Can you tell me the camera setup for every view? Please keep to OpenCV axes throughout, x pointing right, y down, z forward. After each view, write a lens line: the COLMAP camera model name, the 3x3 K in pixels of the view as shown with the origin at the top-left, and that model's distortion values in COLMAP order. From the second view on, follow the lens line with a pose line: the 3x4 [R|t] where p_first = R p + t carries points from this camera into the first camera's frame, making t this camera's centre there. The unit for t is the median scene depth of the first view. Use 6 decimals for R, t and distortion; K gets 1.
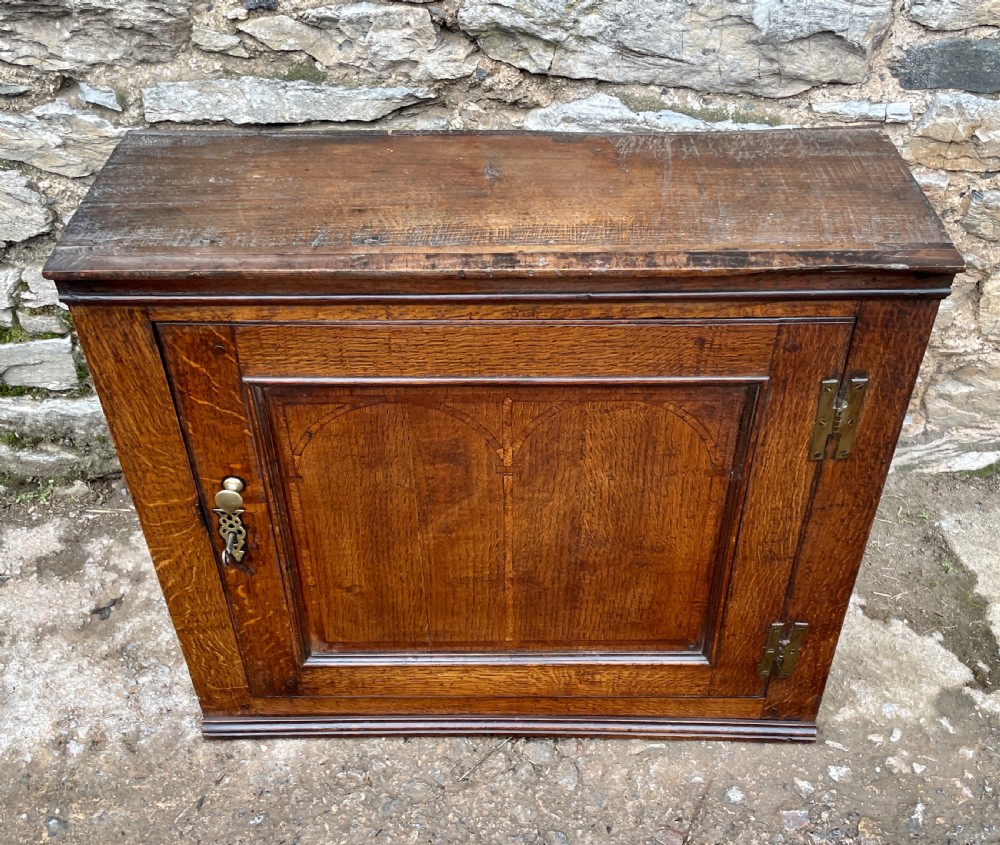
lens RADIAL K [[1041.1, 0, 504.3], [0, 1041.1, 424.5], [0, 0, 1]] dist [0.048174, 0.000000]
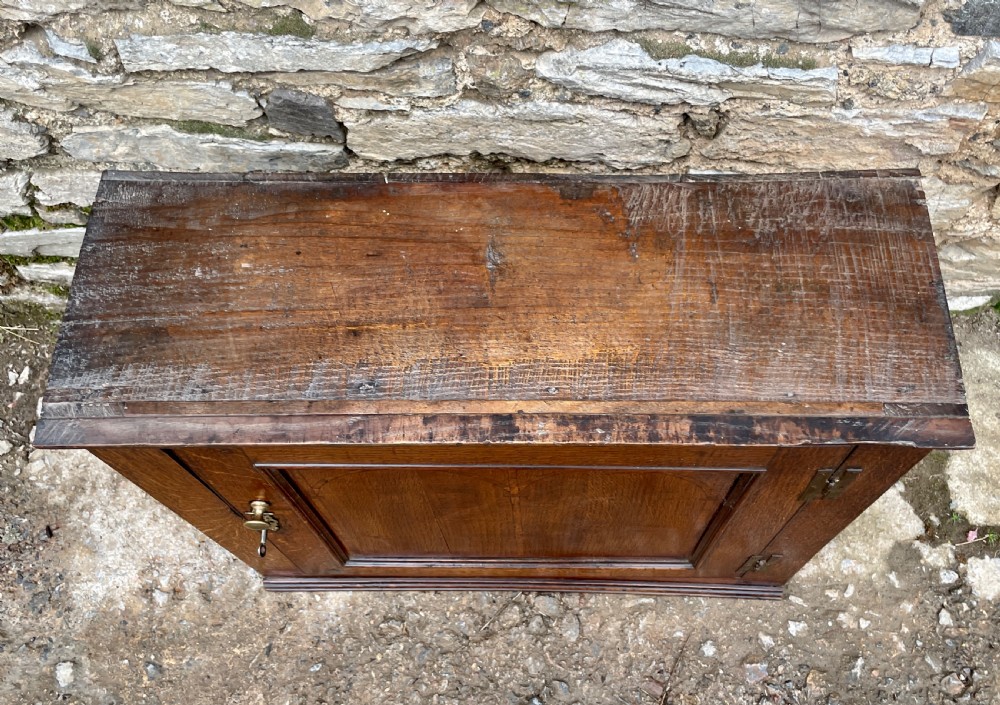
lens RADIAL K [[906.8, 0, 532.0], [0, 906.8, 319.5], [0, 0, 1]] dist [0.037794, 0.000000]
pose [[0.999958, 0.003448, -0.008495, 0.023940], [0.000185, 0.918813, 0.394692, -0.413321], [0.009166, -0.394677, 0.918774, 0.181755]]
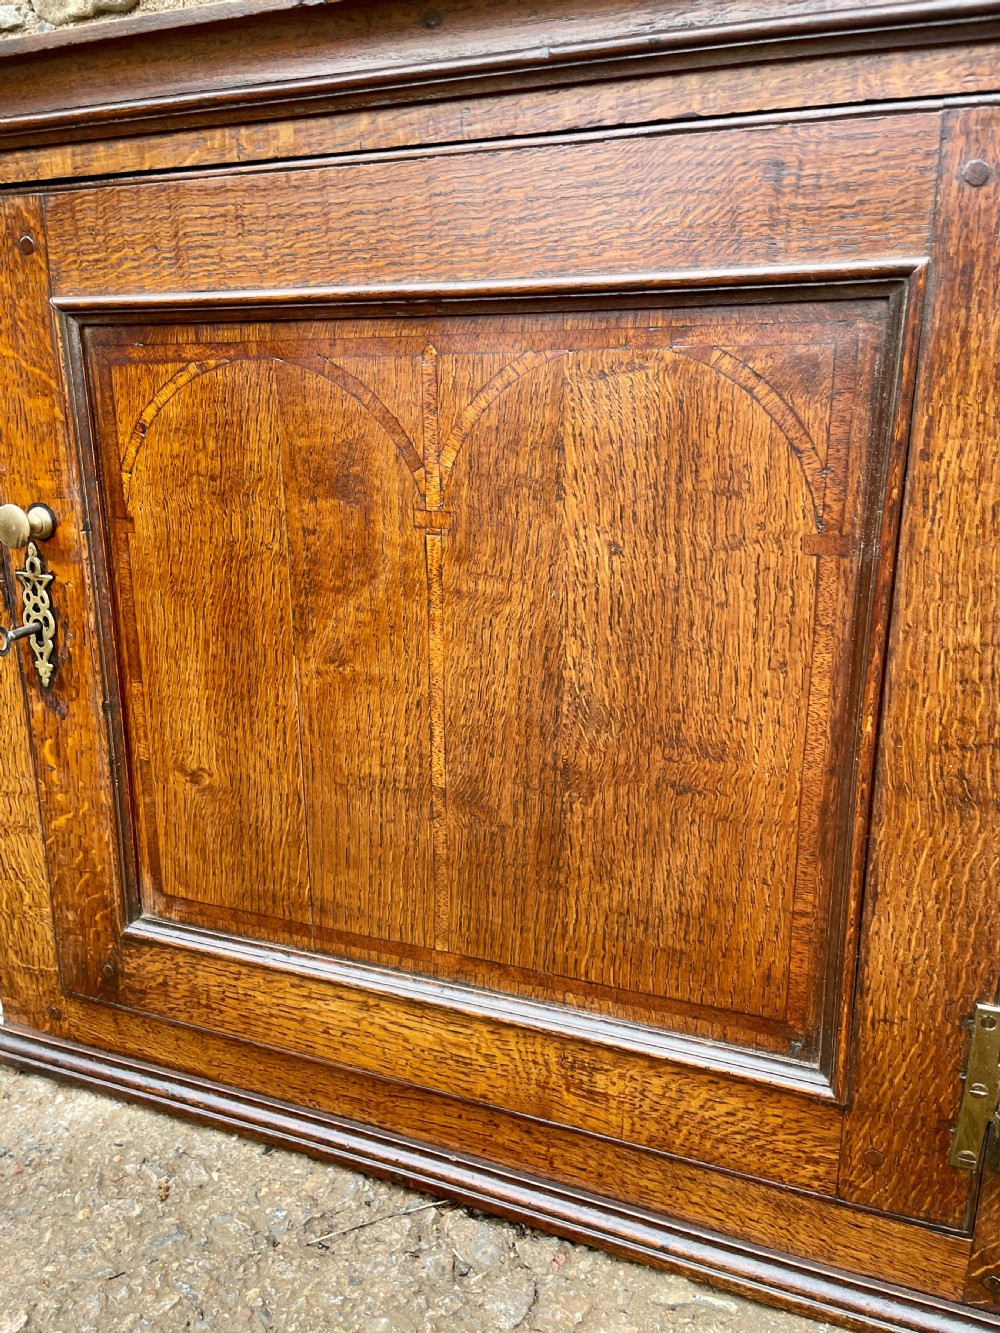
lens RADIAL K [[1016.5, 0, 500.1], [0, 1016.5, 674.9], [0, 0, 1]] dist [0.077520, -0.106254]
pose [[0.928608, 0.102003, -0.356767, 0.199501], [-0.237462, 0.902172, -0.360135, 0.255062], [0.285130, 0.419143, 0.861986, 0.486721]]
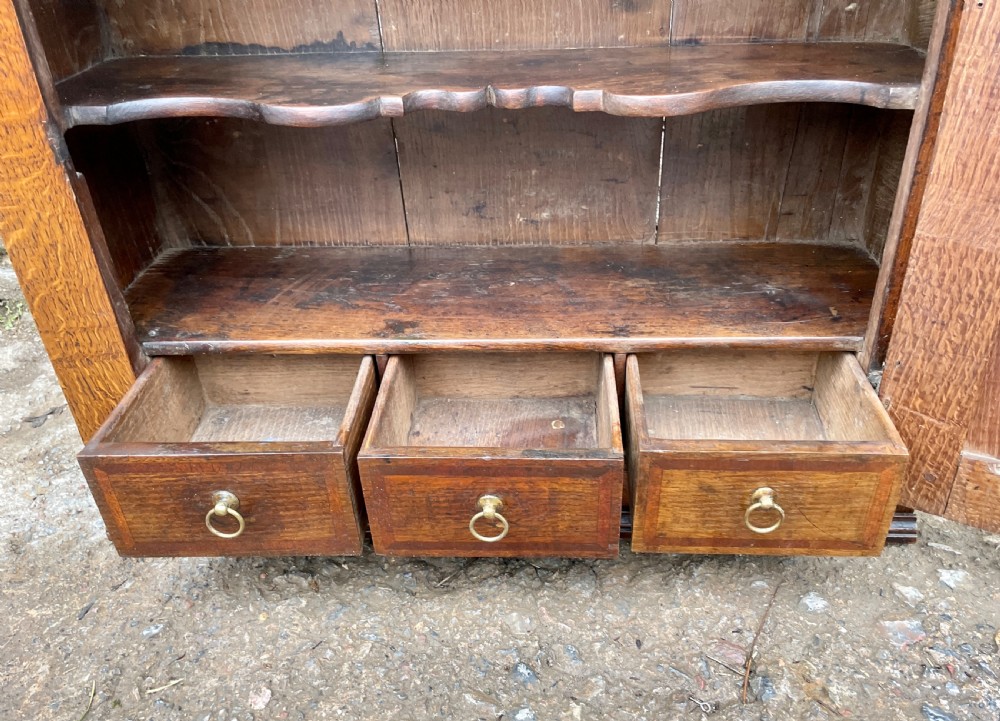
lens RADIAL K [[804.1, 0, 523.8], [0, 804.1, 372.4], [0, 0, 1]] dist [0.077096, -0.079652]
pose [[0.999431, -0.004776, -0.033376, 0.040399], [0.000301, 0.991138, -0.132834, 0.271644], [0.033715, 0.132748, 0.990576, 0.419745]]
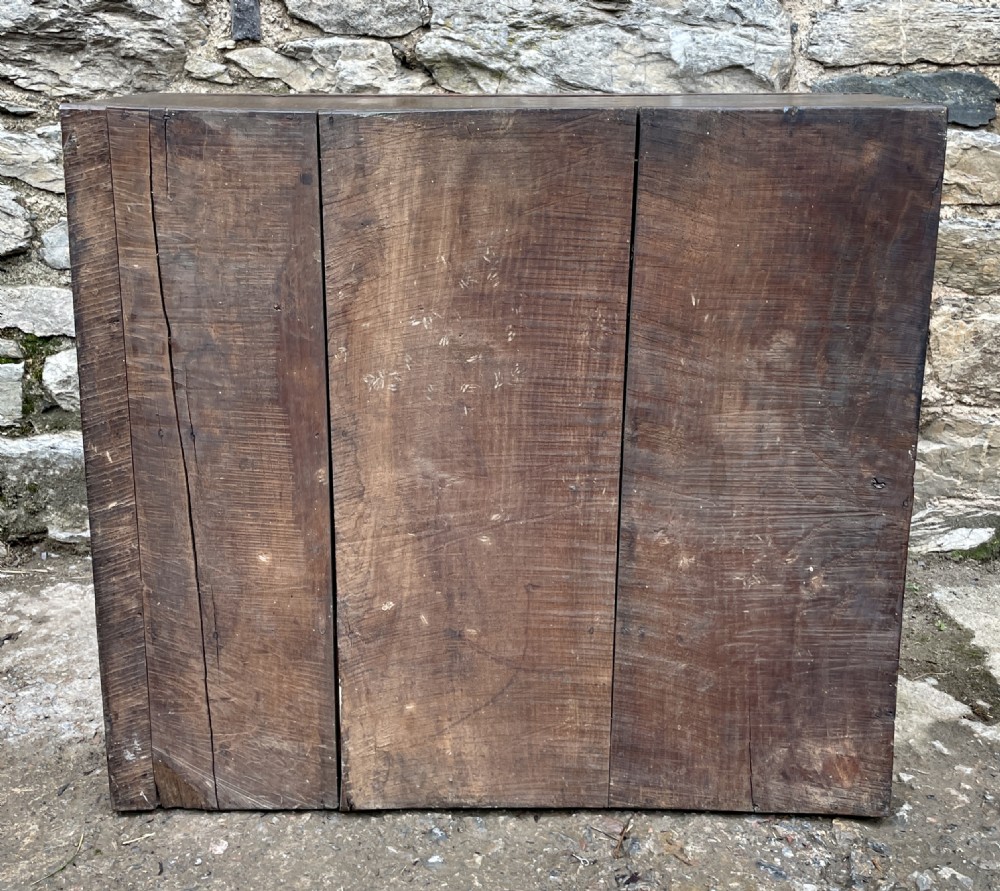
lens RADIAL K [[1183.5, 0, 505.3], [0, 1183.5, 326.7], [0, 0, 1]] dist [0.054492, 0.000000]
pose [[0.999463, 0.015182, -0.029044, 0.094681], [-0.026473, 0.896408, -0.442438, 0.448671], [0.019318, 0.442969, 0.896329, -0.037114]]
